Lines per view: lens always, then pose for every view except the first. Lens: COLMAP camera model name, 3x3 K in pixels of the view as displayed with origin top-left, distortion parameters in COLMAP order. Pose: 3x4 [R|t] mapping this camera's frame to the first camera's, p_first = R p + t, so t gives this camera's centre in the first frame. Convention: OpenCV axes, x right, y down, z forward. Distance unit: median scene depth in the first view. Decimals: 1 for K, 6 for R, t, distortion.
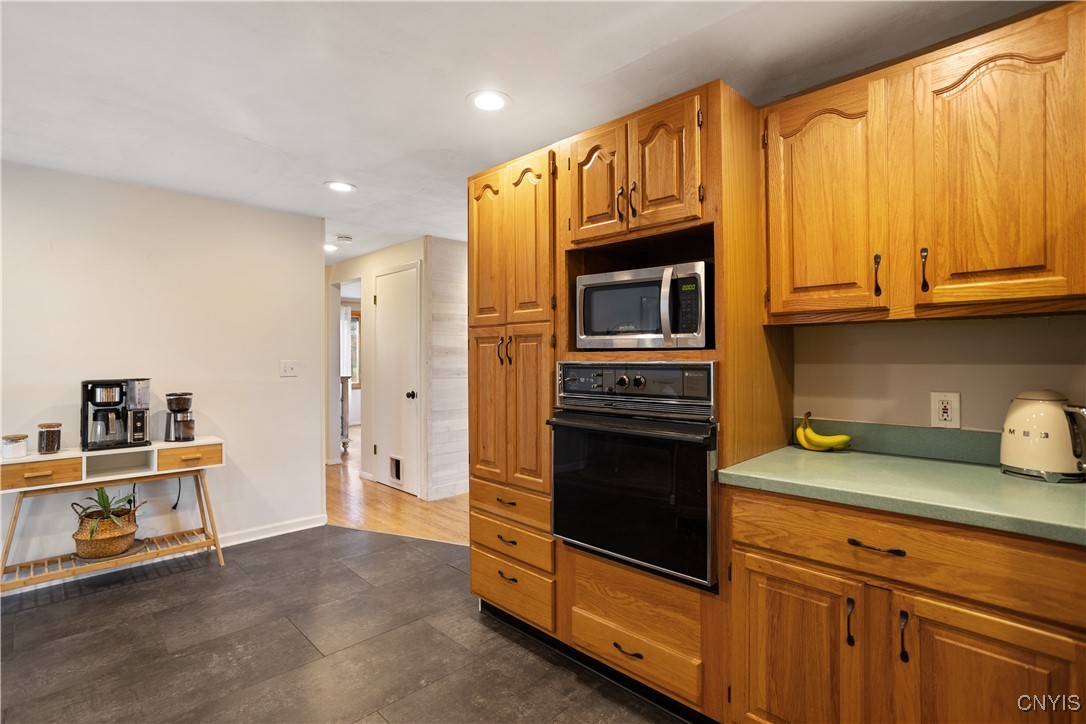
lens RADIAL K [[530.1, 0, 541.2], [0, 530.1, 351.7], [0, 0, 1]] dist [-0.034435, 0.021053]
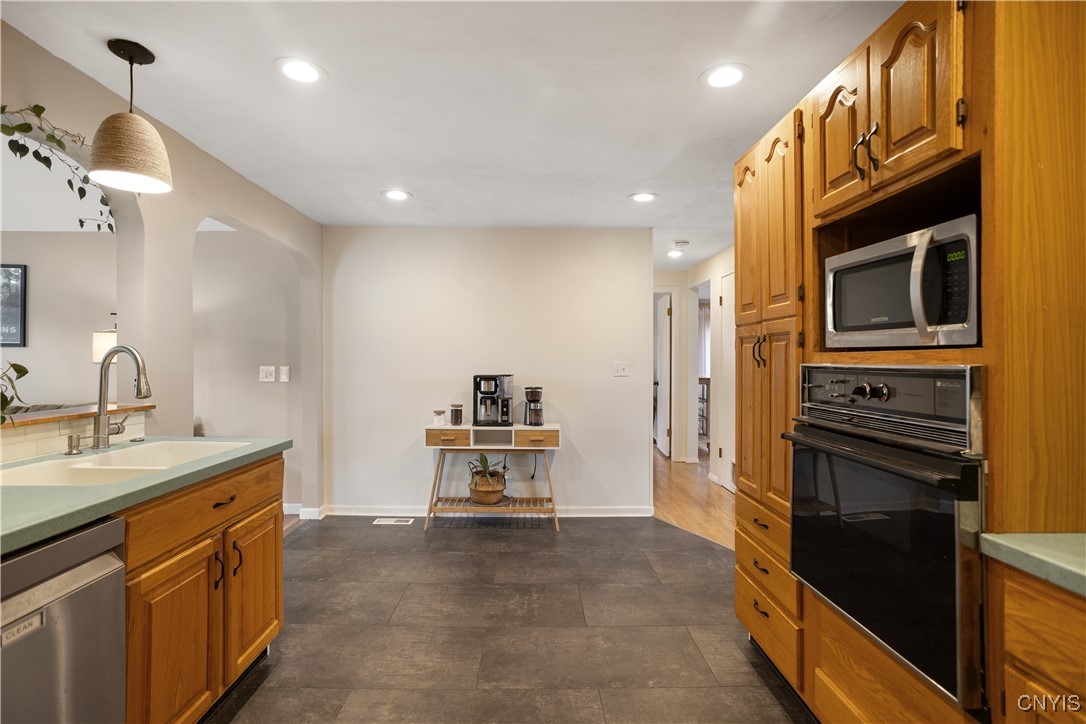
lens RADIAL K [[530.1, 0, 532.6], [0, 530.1, 355.6], [0, 0, 1]] dist [-0.034435, 0.021053]
pose [[0.720257, -0.002392, -0.693703, 0.276502], [0.004326, 0.999990, 0.001044, 0.002137], [0.693693, -0.003753, 0.720261, 0.110895]]
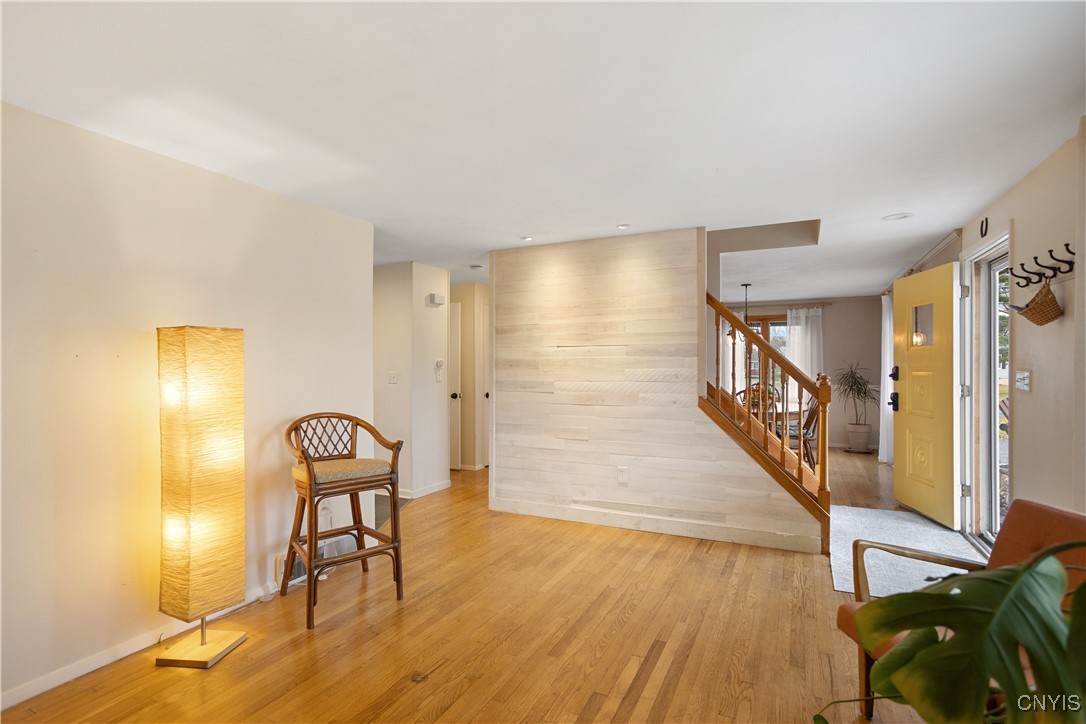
lens RADIAL K [[530.1, 0, 533.2], [0, 530.1, 369.8], [0, 0, 1]] dist [-0.034435, 0.021053]
pose [[0.324639, 0.003325, -0.945832, 1.595960], [0.009731, 0.999929, 0.006855, 0.008456], [0.945788, -0.011430, 0.324584, 1.510212]]
